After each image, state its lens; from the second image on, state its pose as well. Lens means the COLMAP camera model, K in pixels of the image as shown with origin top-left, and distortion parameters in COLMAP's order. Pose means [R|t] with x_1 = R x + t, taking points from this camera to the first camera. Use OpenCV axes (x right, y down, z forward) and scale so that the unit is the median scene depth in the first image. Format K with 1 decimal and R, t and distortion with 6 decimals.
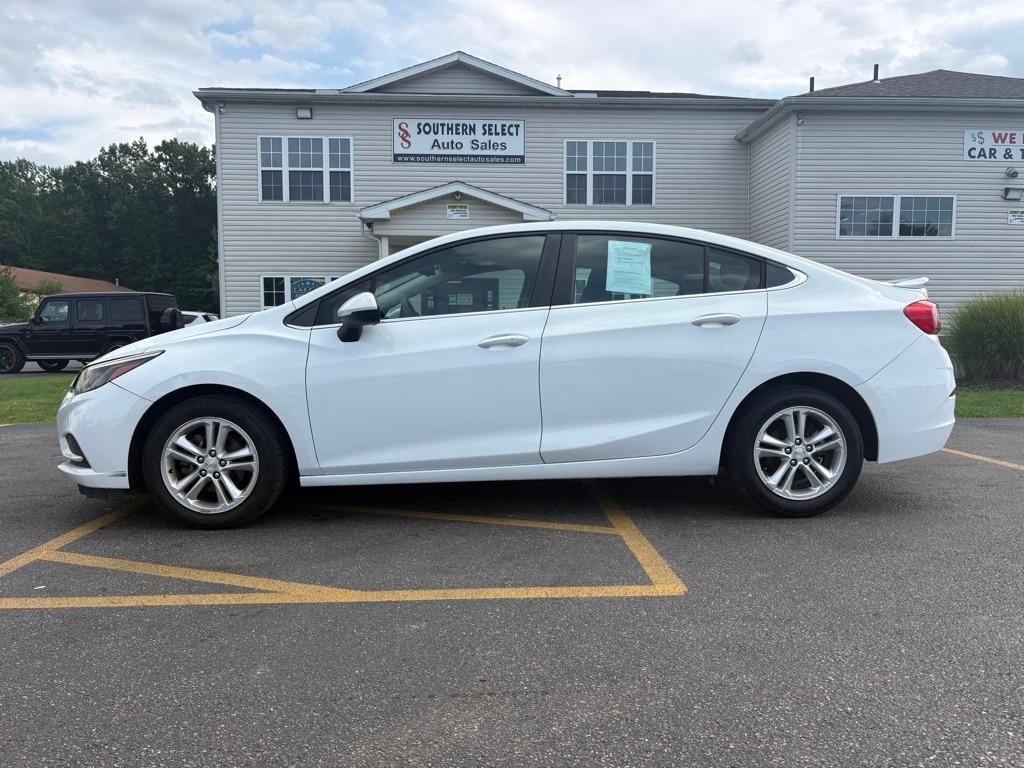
lens RADIAL K [[763.0, 0, 511.4], [0, 763.0, 388.9], [0, 0, 1]] dist [0.000203, -0.007552]
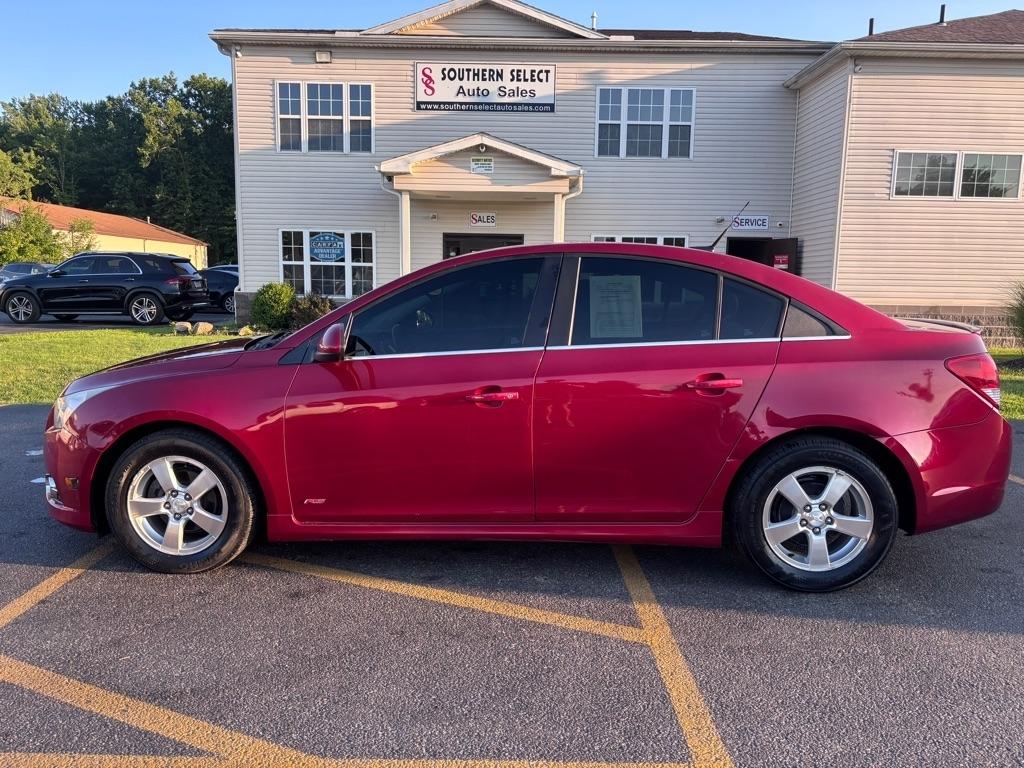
lens RADIAL K [[759.7, 0, 498.1], [0, 759.7, 381.7], [0, 0, 1]] dist [0.004124, -0.001304]
pose [[0.998452, 0.022670, -0.050800, 0.003083], [-0.019097, 0.997381, 0.069754, -0.027830], [0.052248, -0.068676, 0.996270, 0.038067]]
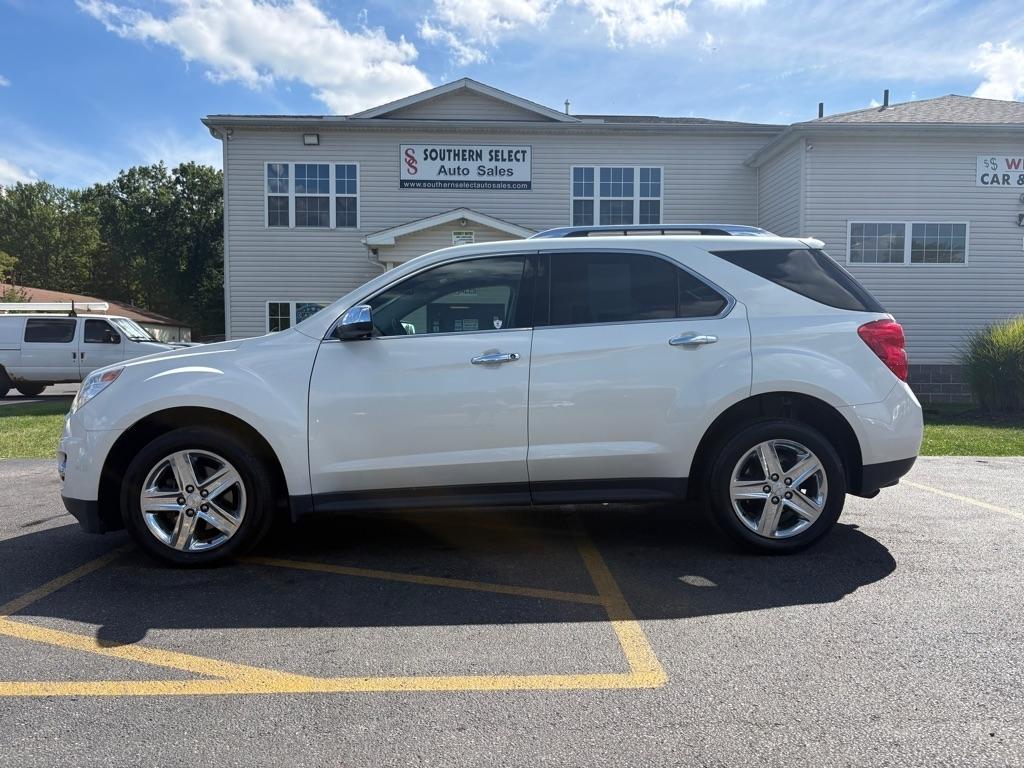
lens RADIAL K [[763.0, 0, 511.4], [0, 763.0, 388.9], [0, 0, 1]] dist [0.000203, -0.007552]
pose [[0.999863, 0.003435, -0.016206, 0.008471], [-0.003852, 0.999661, -0.025758, -0.009384], [0.016112, 0.025817, 0.999537, 0.011161]]
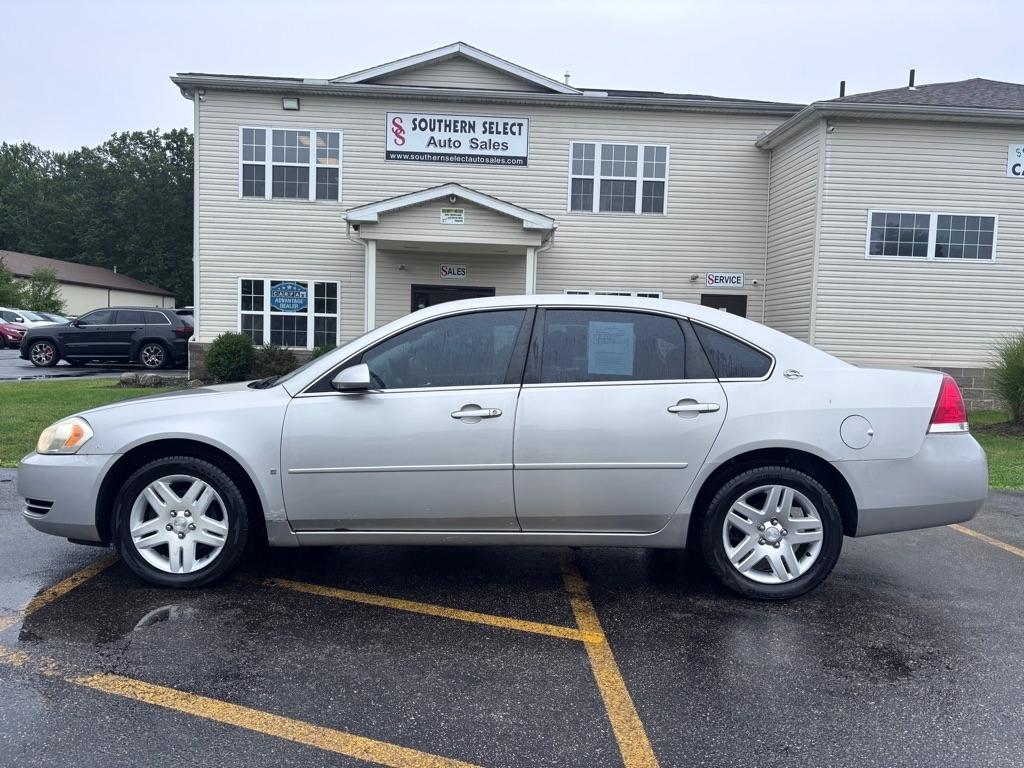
lens RADIAL K [[757.0, 0, 507.1], [0, 757.0, 380.2], [0, 0, 1]] dist [0.021302, -0.038196]
pose [[0.999491, 0.031602, -0.004446, 0.005476], [-0.031634, 0.999473, -0.007295, -0.027393], [0.004213, 0.007432, 0.999964, 0.081248]]
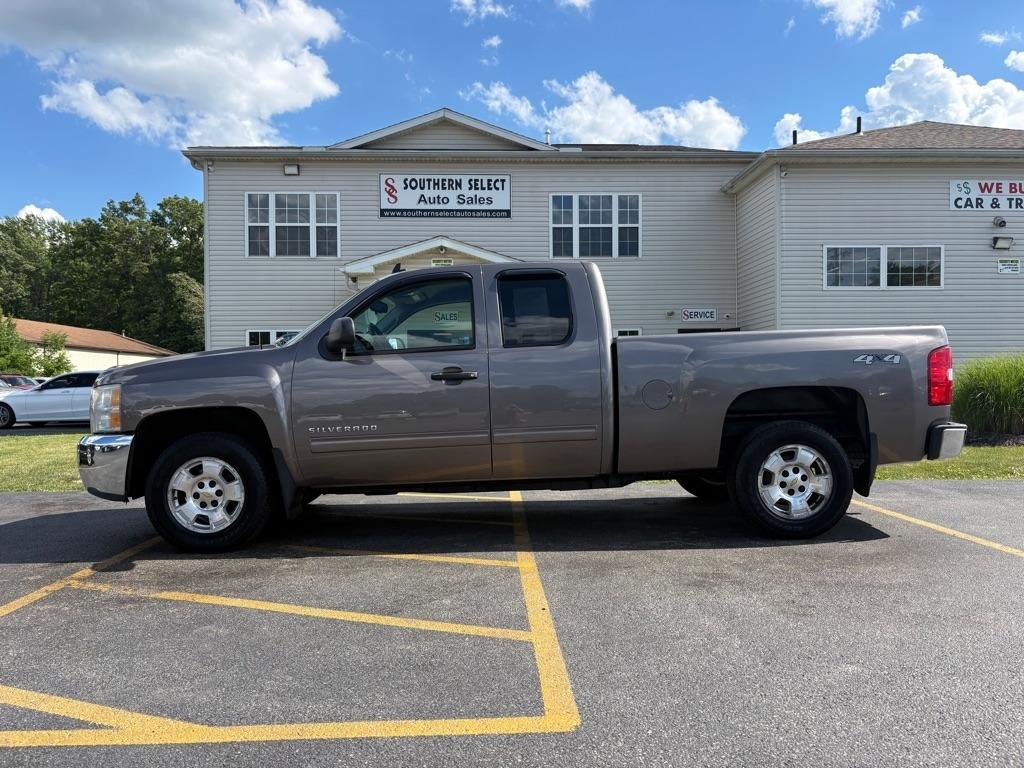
lens RADIAL K [[760.7, 0, 509.9], [0, 760.7, 385.6], [0, 0, 1]] dist [0.005117, -0.008323]
pose [[0.999931, -0.006951, -0.009504, 0.024307], [0.006323, 0.997890, -0.064613, -0.010037], [0.009933, 0.064549, 0.997865, 0.016339]]
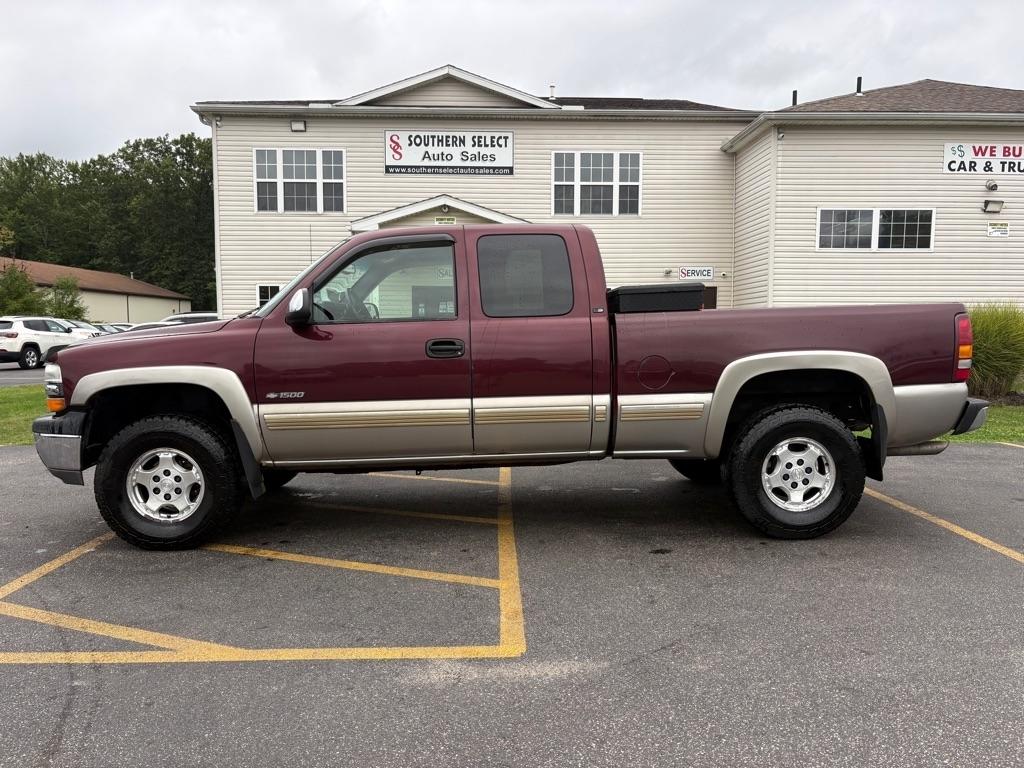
lens RADIAL K [[760.3, 0, 511.4], [0, 760.3, 388.3], [0, 0, 1]] dist [0.000398, -0.009680]
pose [[0.999828, 0.003575, -0.018182, 0.034511], [-0.003345, 0.999914, 0.012671, -0.022330], [0.018226, -0.012608, 0.999754, -0.021157]]
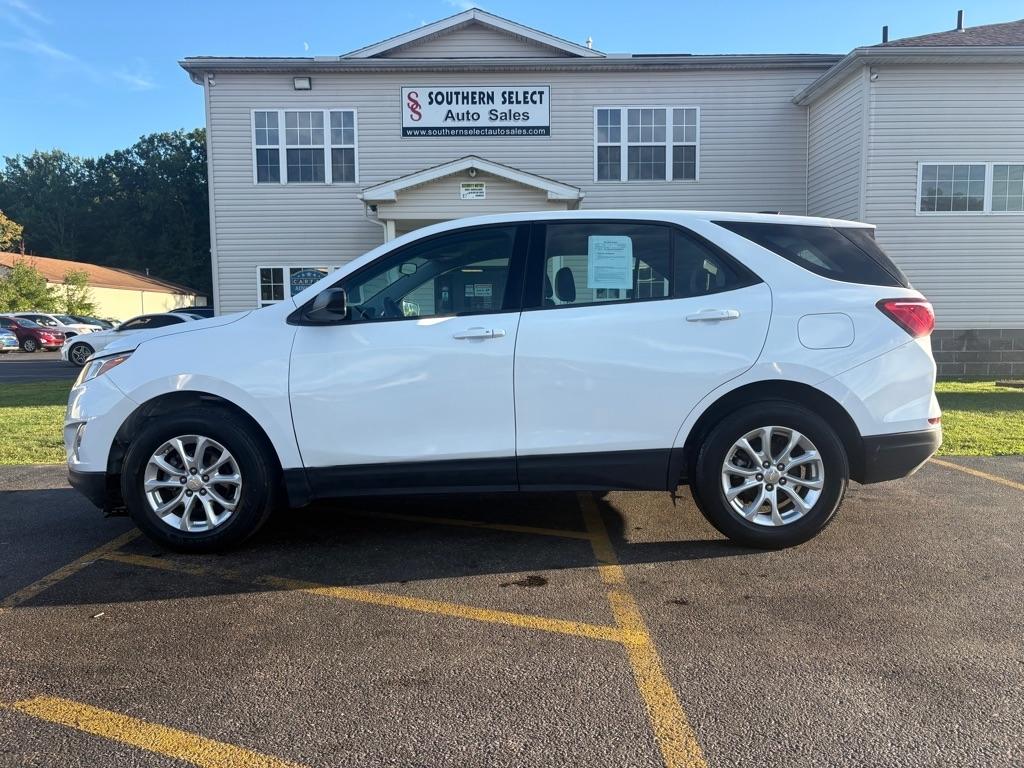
lens RADIAL K [[760.7, 0, 509.9], [0, 760.7, 385.6], [0, 0, 1]] dist [0.005117, -0.008323]
pose [[0.998955, -0.004894, -0.045437, 0.009760], [0.005613, 0.999861, 0.015705, -0.020037], [0.045354, -0.015944, 0.998844, 0.113722]]
